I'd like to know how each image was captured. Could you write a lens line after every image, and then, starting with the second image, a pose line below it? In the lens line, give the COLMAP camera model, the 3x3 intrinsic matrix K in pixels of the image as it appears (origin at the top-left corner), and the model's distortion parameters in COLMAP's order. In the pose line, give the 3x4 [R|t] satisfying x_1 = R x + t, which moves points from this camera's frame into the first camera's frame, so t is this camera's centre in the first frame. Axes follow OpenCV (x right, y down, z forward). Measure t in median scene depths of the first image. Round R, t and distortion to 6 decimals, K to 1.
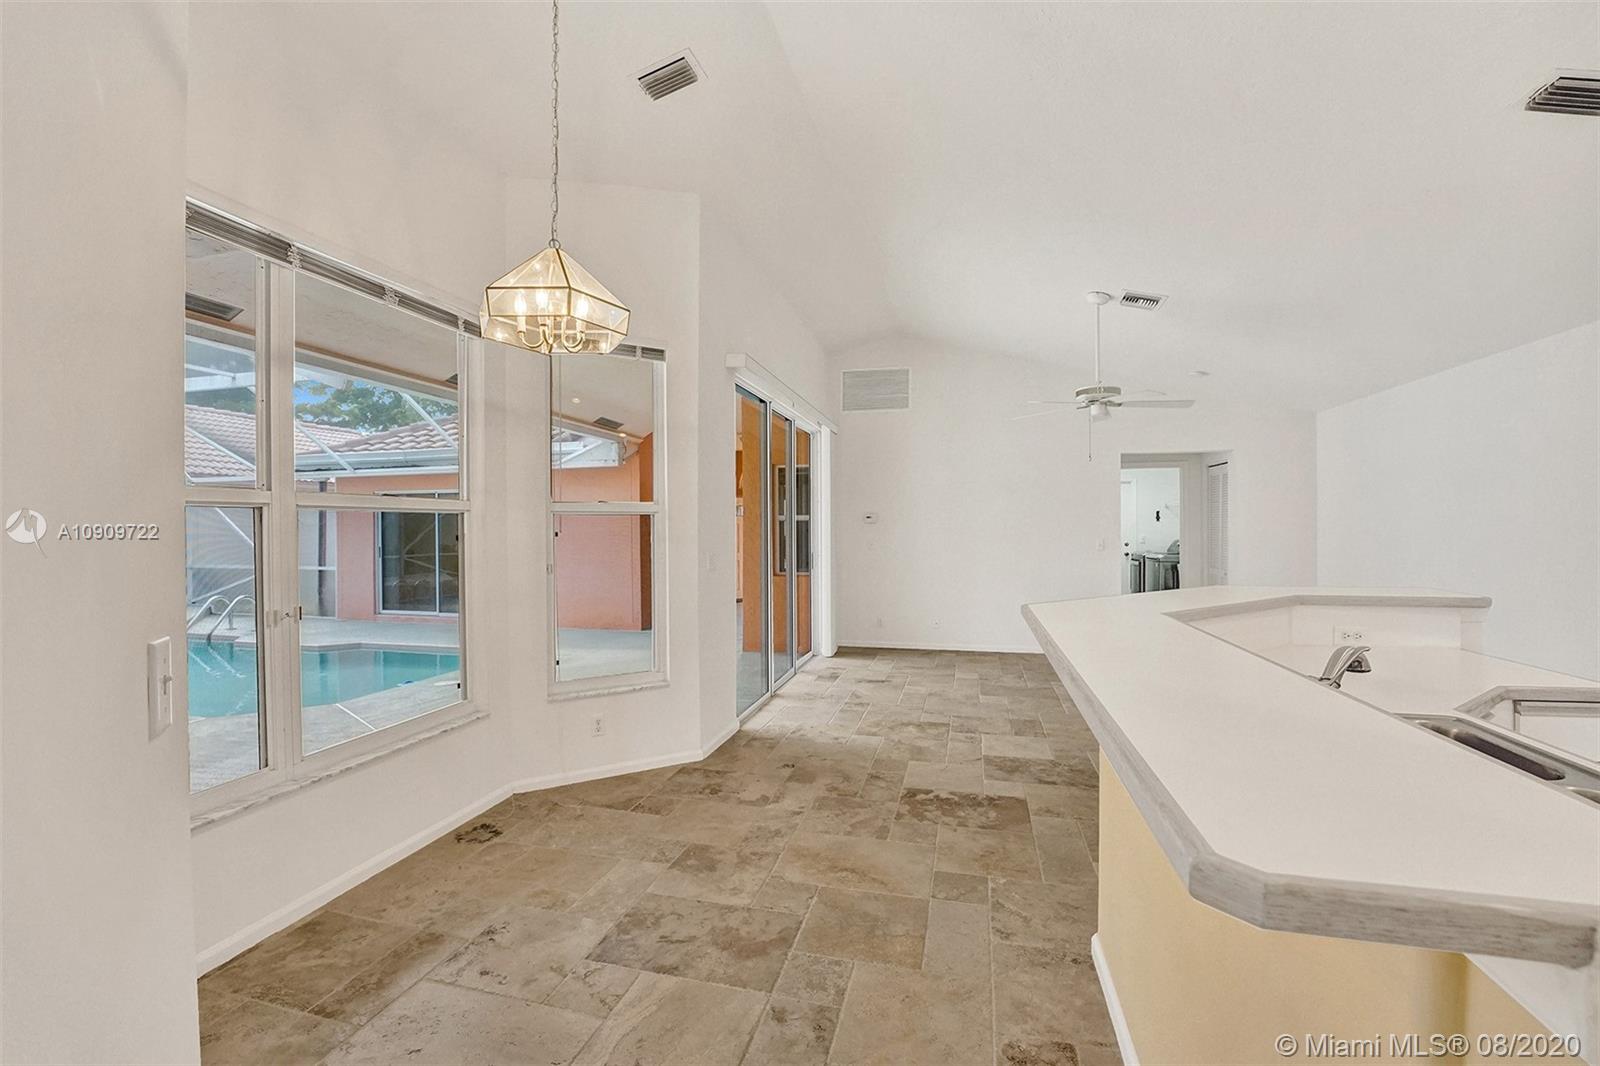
lens RADIAL K [[676.4, 0, 800.0], [0, 676.4, 533.0], [0, 0, 1]] dist [-0.027776, 0.000184]
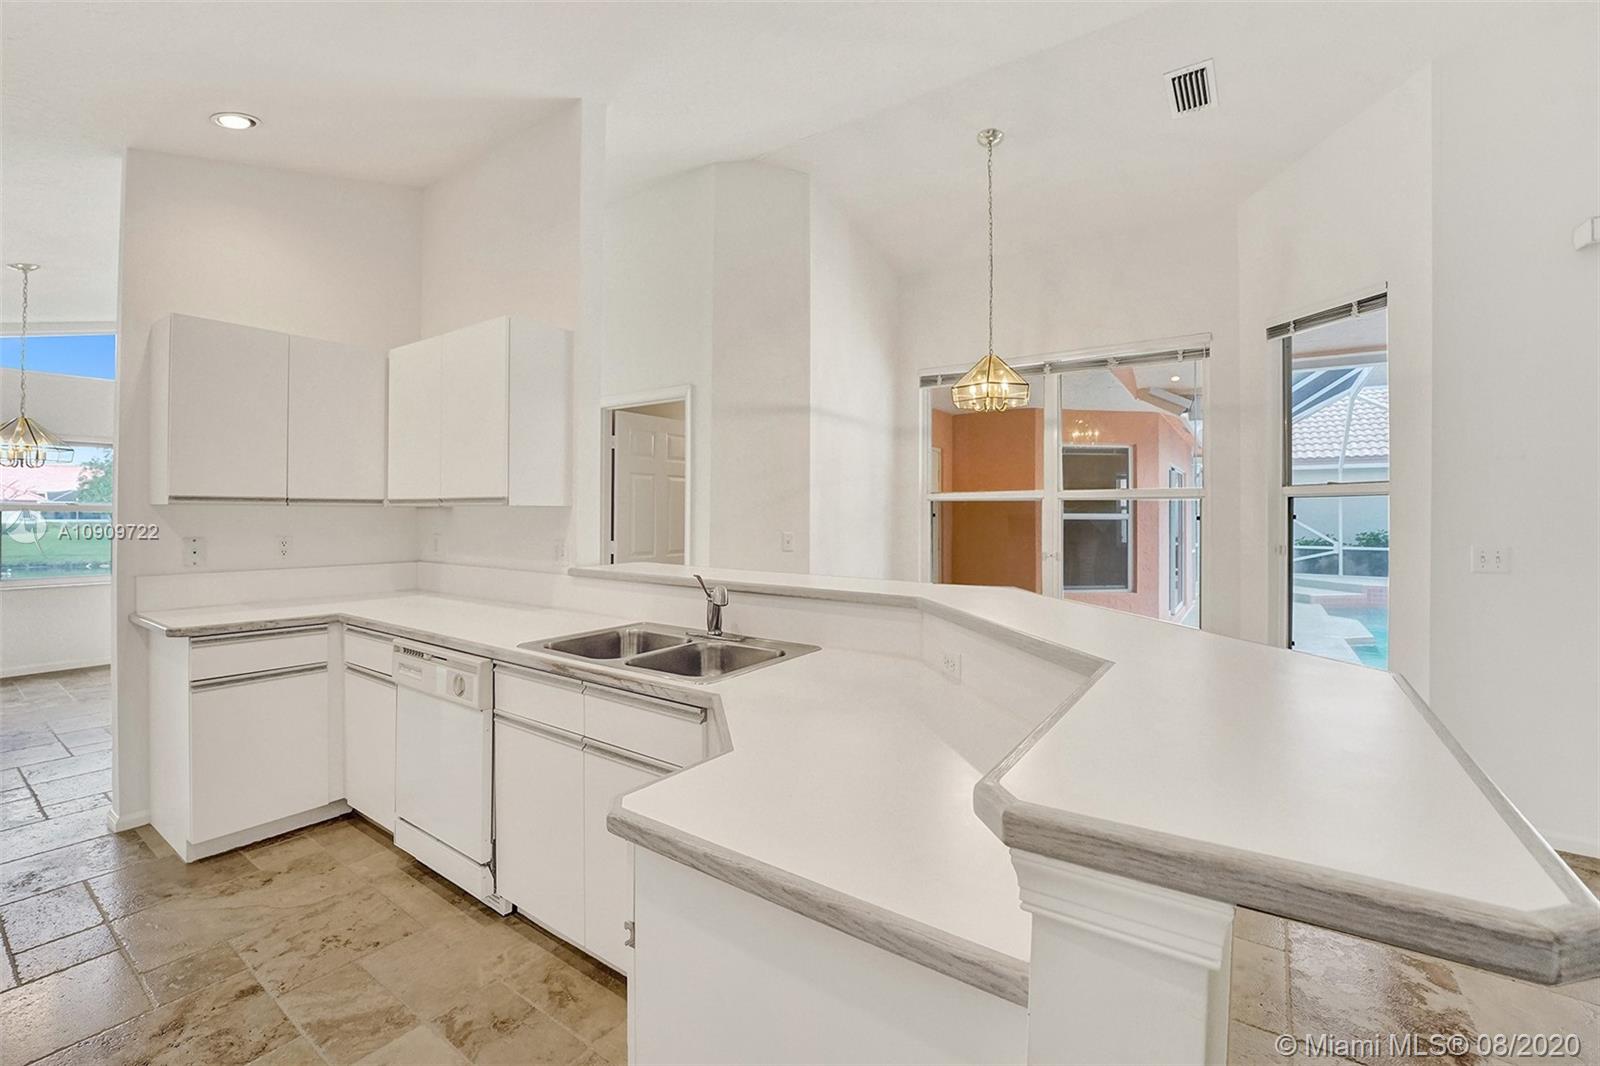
lens RADIAL K [[677.4, 0, 794.5], [0, 677.4, 509.3], [0, 0, 1]] dist [-0.022480, 0.000328]
pose [[-0.366675, -0.012047, -0.930271, 0.886335], [-0.019231, 0.999801, -0.005367, 0.010169], [0.930150, 0.015922, -0.366833, 0.698269]]
